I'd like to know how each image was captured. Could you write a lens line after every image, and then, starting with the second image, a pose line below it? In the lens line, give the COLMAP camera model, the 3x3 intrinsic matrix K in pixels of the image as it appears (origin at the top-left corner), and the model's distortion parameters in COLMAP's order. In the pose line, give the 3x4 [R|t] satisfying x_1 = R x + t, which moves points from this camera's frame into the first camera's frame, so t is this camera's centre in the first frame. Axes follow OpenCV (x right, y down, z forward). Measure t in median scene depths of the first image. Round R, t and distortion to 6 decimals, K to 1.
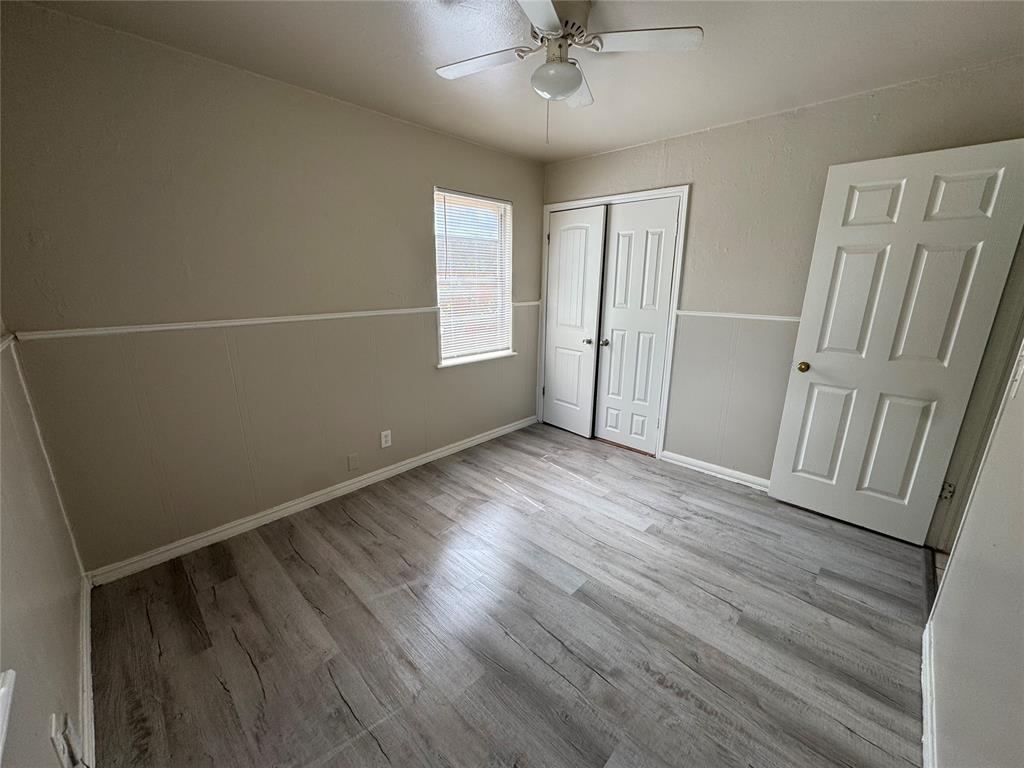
lens RADIAL K [[401.9, 0, 512.0], [0, 401.9, 384.0], [0, 0, 1]] dist [-0.001112, -0.000271]
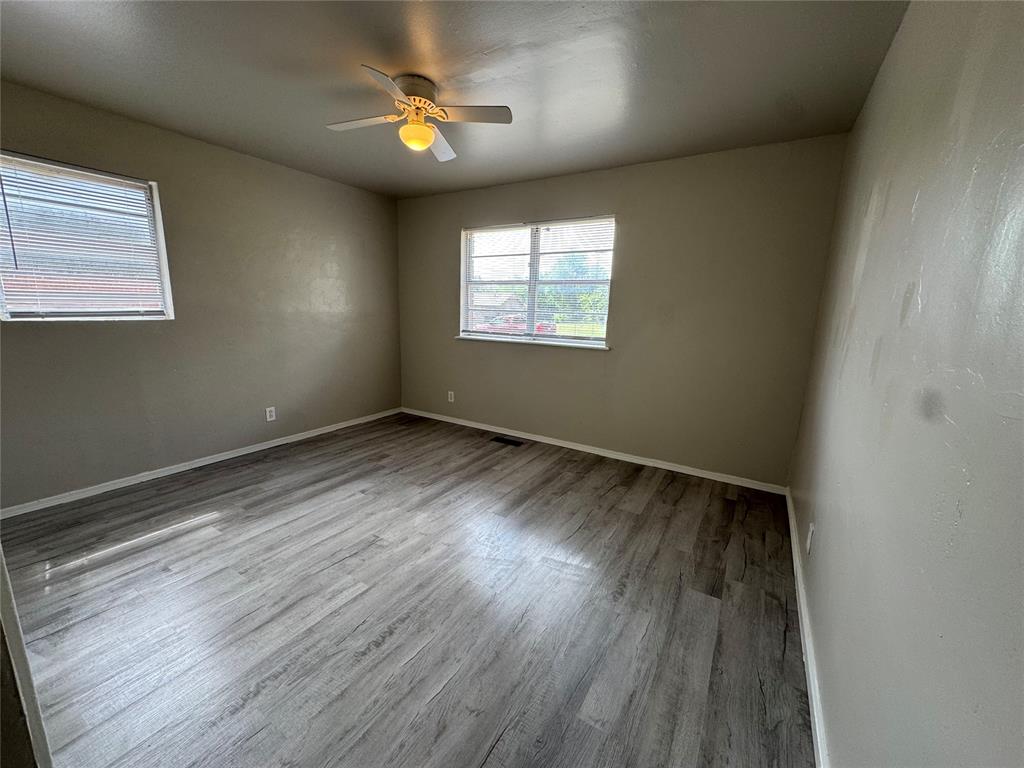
lens RADIAL K [[401.9, 0, 512.0], [0, 401.9, 384.0], [0, 0, 1]] dist [-0.001112, -0.000271]
pose [[-0.205572, -0.210553, 0.955724, -0.626721], [0.198405, 0.947335, 0.251381, -0.156705], [-0.958319, 0.241297, -0.152971, 0.635946]]
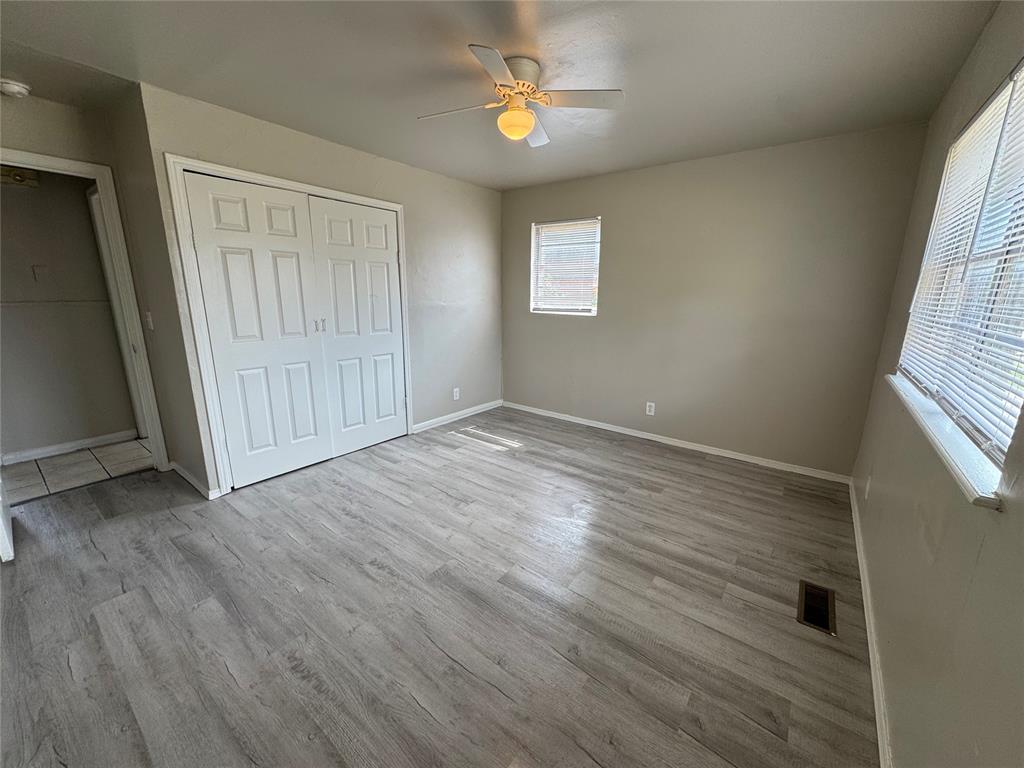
lens RADIAL K [[401.9, 0, 512.0], [0, 401.9, 384.0], [0, 0, 1]] dist [-0.001112, -0.000271]
pose [[0.993001, -0.034441, 0.112975, 0.921485], [0.035143, 0.999373, -0.004224, 0.187471], [-0.112759, 0.008165, 0.993589, -0.891759]]
